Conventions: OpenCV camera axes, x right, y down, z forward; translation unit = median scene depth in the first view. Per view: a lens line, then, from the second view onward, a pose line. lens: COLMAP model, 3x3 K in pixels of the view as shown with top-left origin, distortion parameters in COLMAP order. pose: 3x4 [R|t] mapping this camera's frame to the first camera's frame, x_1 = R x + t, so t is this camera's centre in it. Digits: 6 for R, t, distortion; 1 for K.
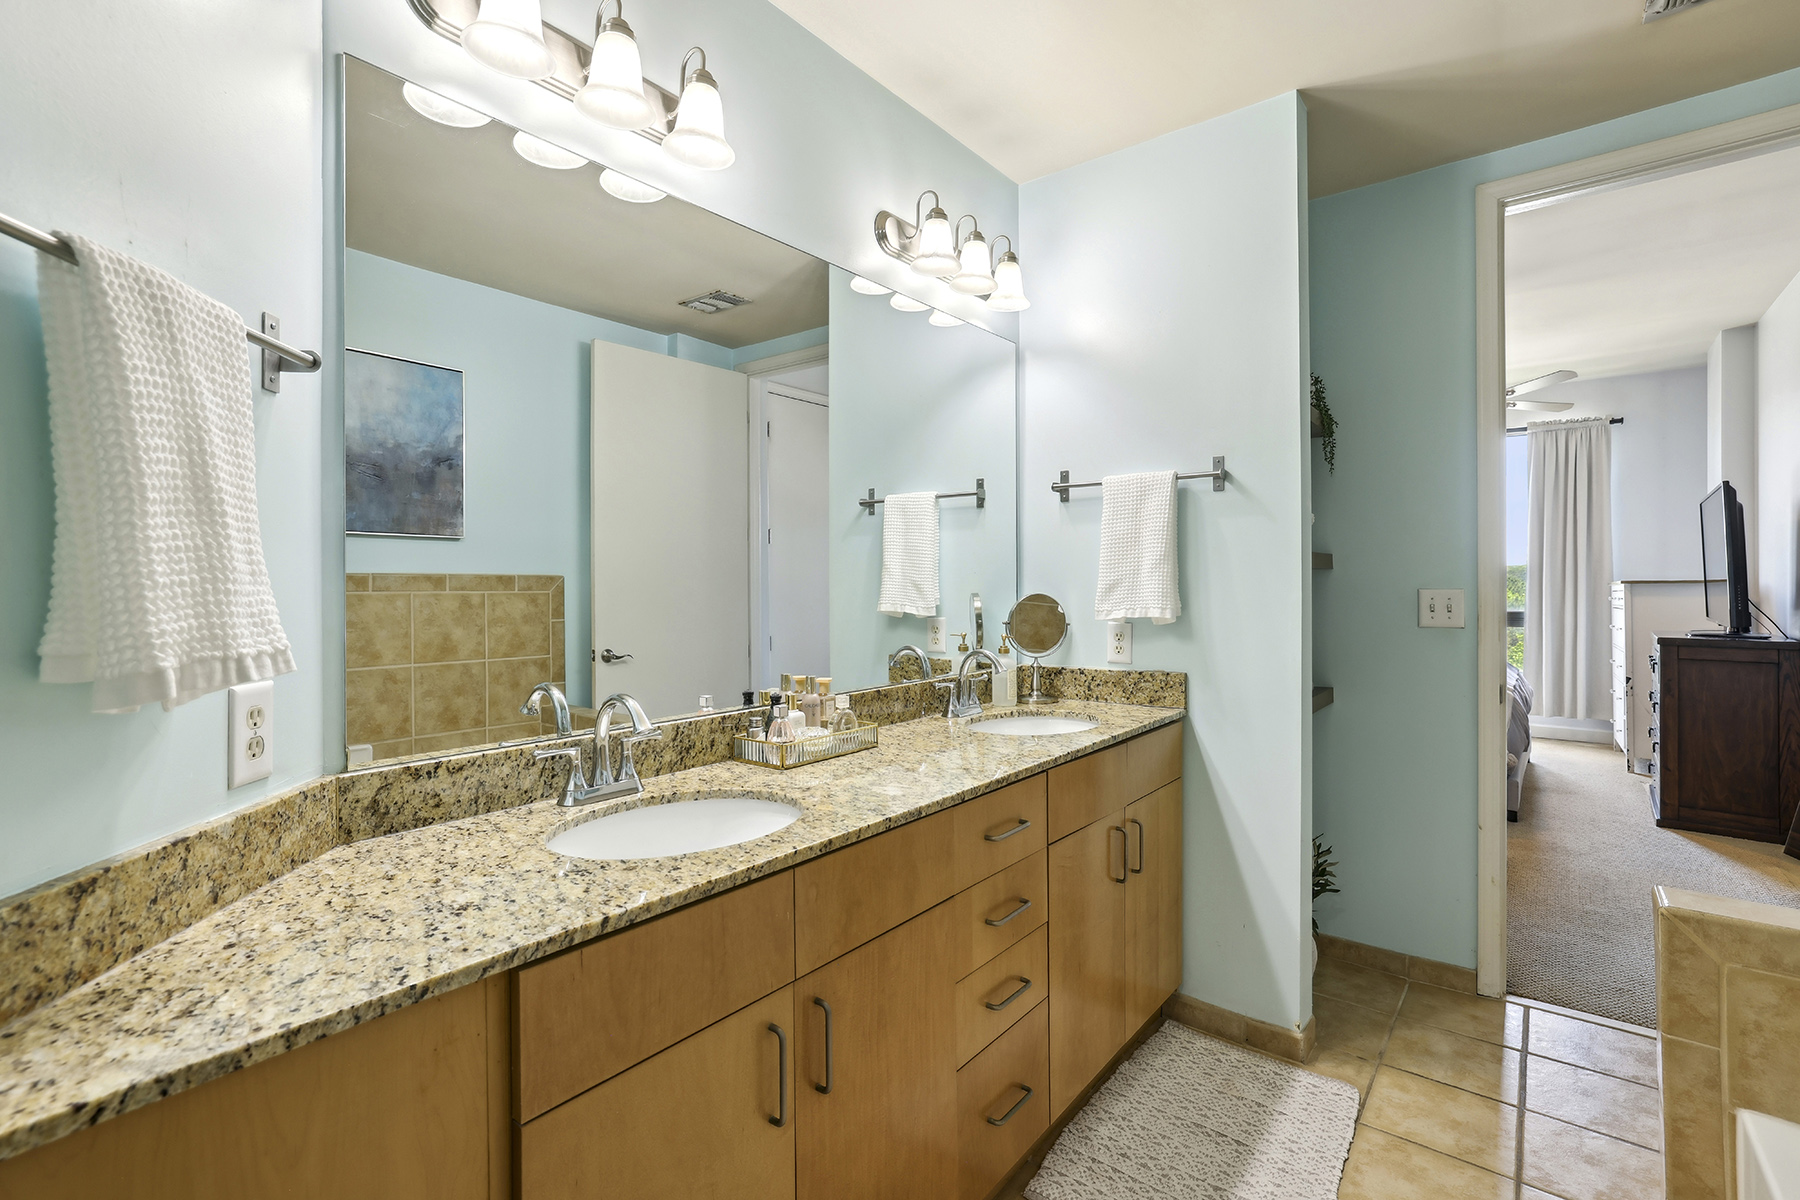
lens RADIAL K [[820.8, 0, 903.1], [0, 820.8, 591.6], [0, 0, 1]] dist [-0.036624, 0.015028]
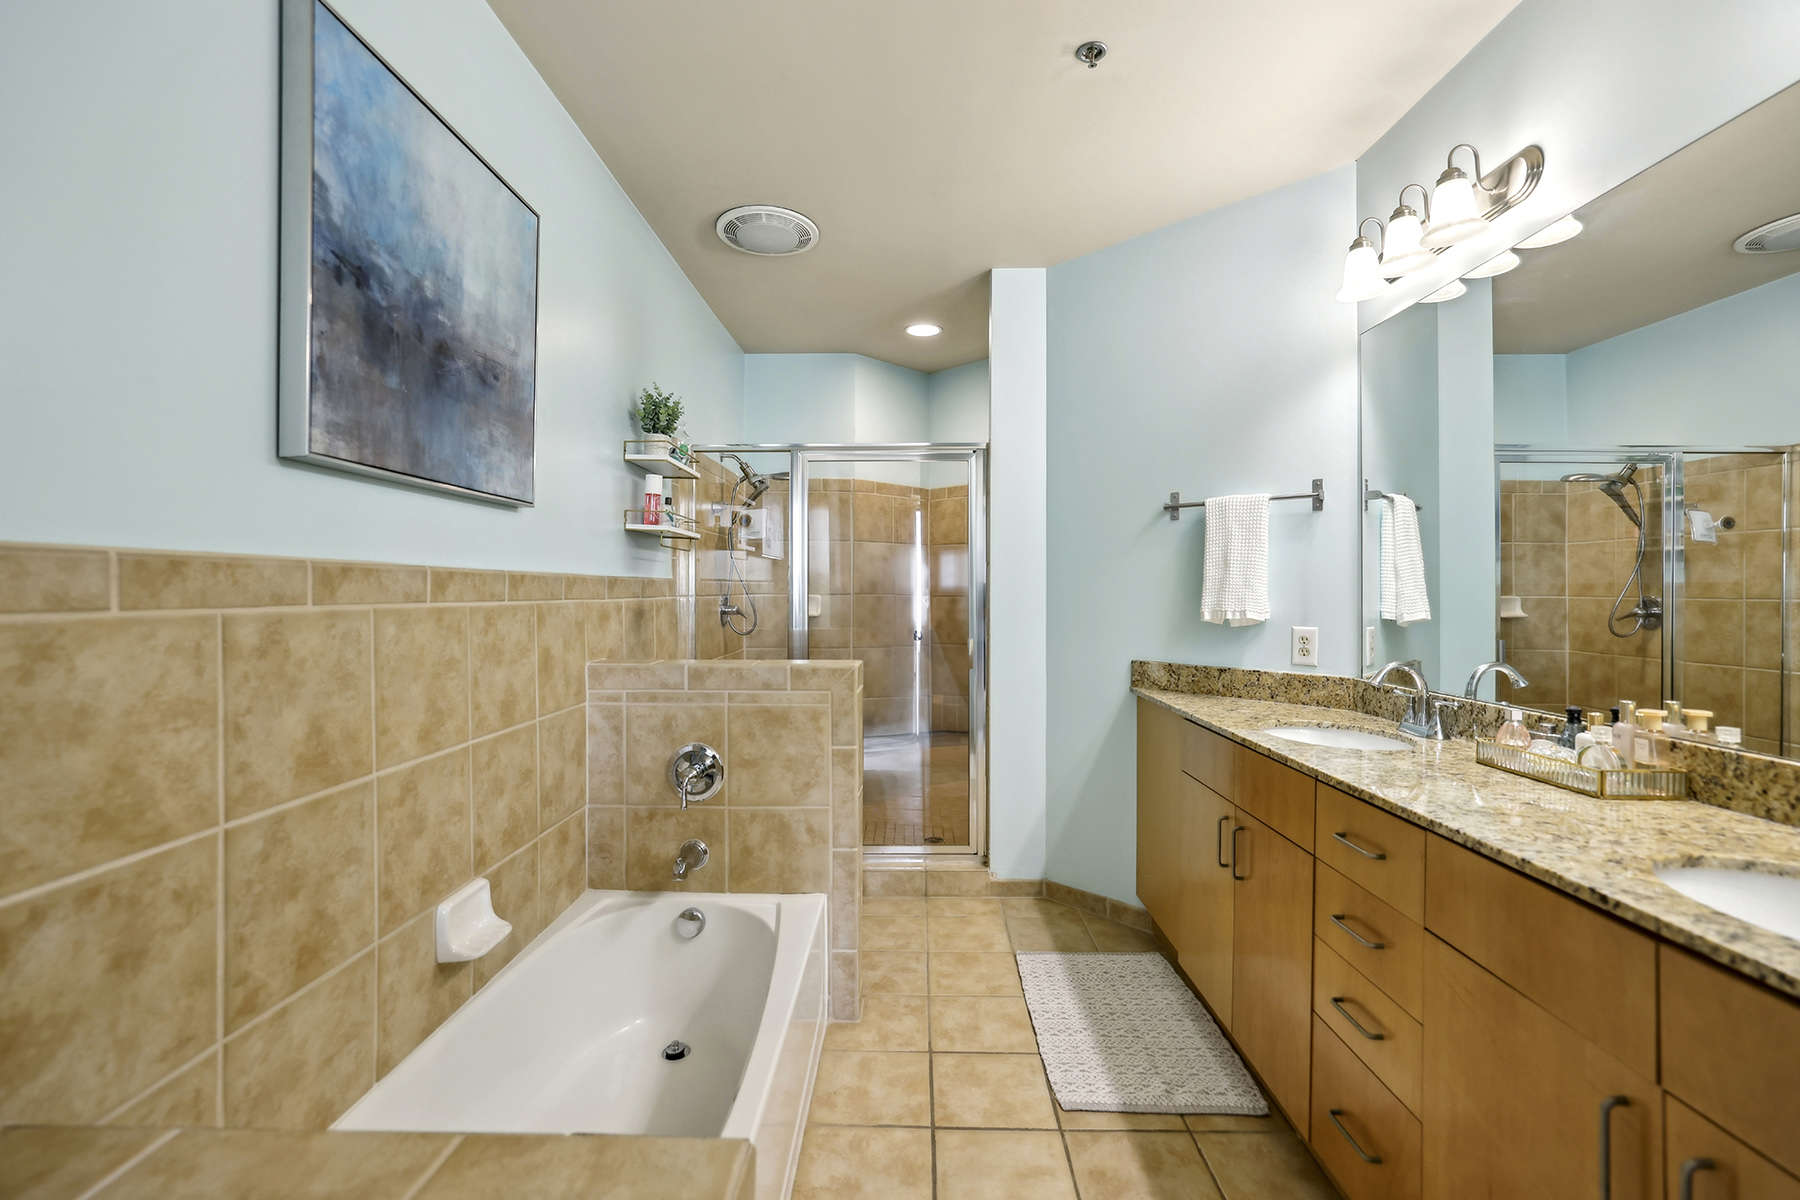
lens RADIAL K [[780.5, 0, 905.4], [0, 780.5, 600.2], [0, 0, 1]] dist [-0.038573, 0.013833]
pose [[-0.787333, 0.011905, -0.616413, 1.072233], [-0.003677, 0.999705, 0.024005, -0.016858], [0.616517, 0.021167, -0.787057, 1.337598]]
